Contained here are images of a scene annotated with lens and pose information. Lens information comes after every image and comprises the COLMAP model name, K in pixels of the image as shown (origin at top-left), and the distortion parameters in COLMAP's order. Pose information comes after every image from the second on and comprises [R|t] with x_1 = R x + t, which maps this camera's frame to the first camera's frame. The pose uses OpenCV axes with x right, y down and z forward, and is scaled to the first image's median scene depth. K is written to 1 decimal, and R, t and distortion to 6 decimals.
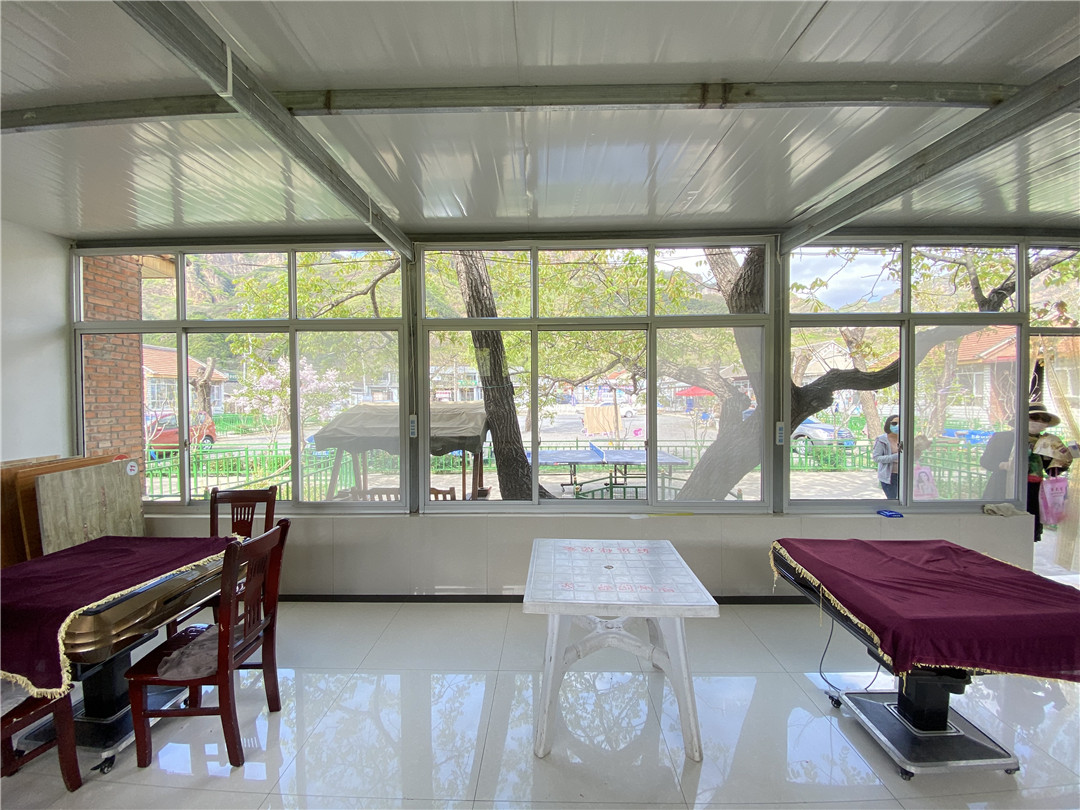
lens RADIAL K [[435.8, 0, 535.2], [0, 435.8, 409.7], [0, 0, 1]] dist [0.046967, -0.039014]
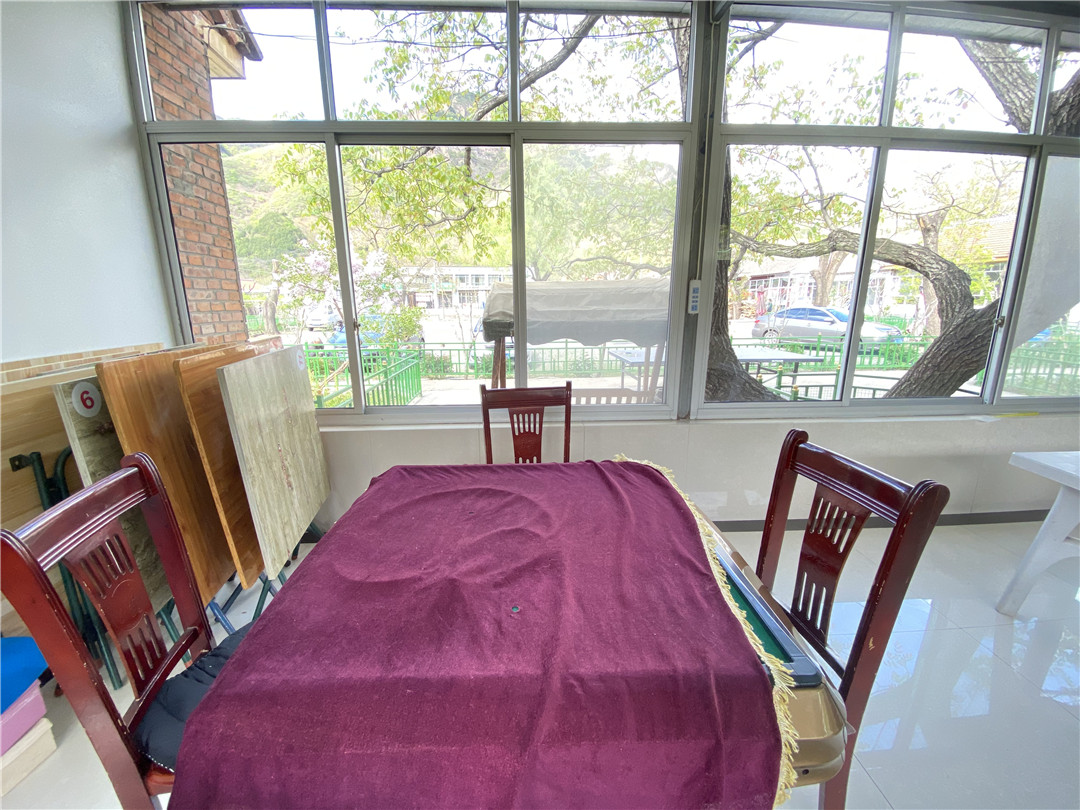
lens RADIAL K [[435.8, 0, 535.2], [0, 435.8, 409.7], [0, 0, 1]] dist [0.046967, -0.039014]
pose [[0.997746, -0.017687, 0.064729, -0.560375], [0.003911, 0.978325, 0.207040, 0.065223], [-0.066988, -0.206320, 0.976189, 0.293532]]
